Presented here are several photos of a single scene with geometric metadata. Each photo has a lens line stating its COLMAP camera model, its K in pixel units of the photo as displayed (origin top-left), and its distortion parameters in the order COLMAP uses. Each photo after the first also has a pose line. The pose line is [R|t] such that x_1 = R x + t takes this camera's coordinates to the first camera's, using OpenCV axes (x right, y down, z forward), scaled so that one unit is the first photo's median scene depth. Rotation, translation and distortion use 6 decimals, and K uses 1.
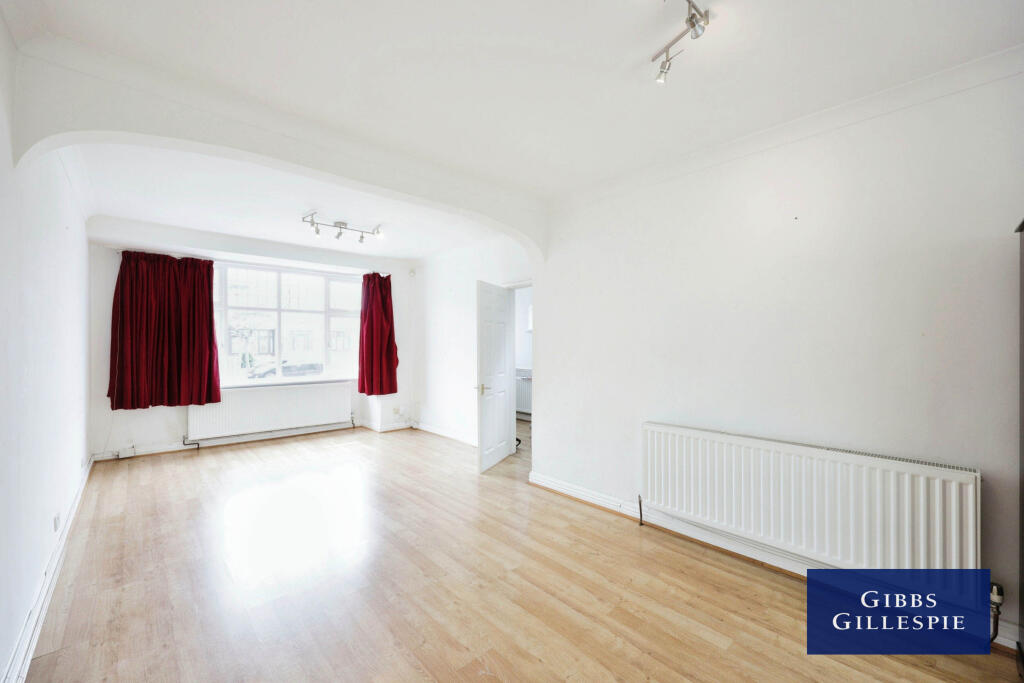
lens RADIAL K [[417.2, 0, 514.2], [0, 417.2, 344.7], [0, 0, 1]] dist [-0.001547, -0.000001]
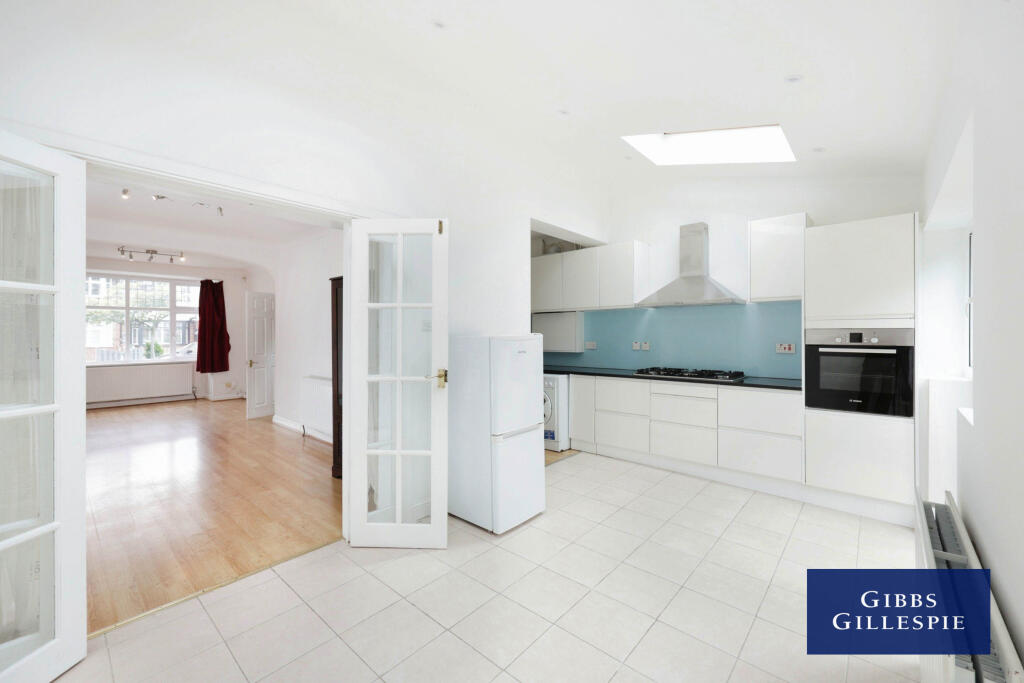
lens RADIAL K [[417.2, 0, 510.4], [0, 417.2, 331.7], [0, 0, 1]] dist [-0.001547, -0.000001]
pose [[0.995203, -0.006927, 0.097581, 0.472128], [0.007479, 0.999958, -0.005296, 0.005237], [-0.097540, 0.006000, 0.995213, -0.387777]]
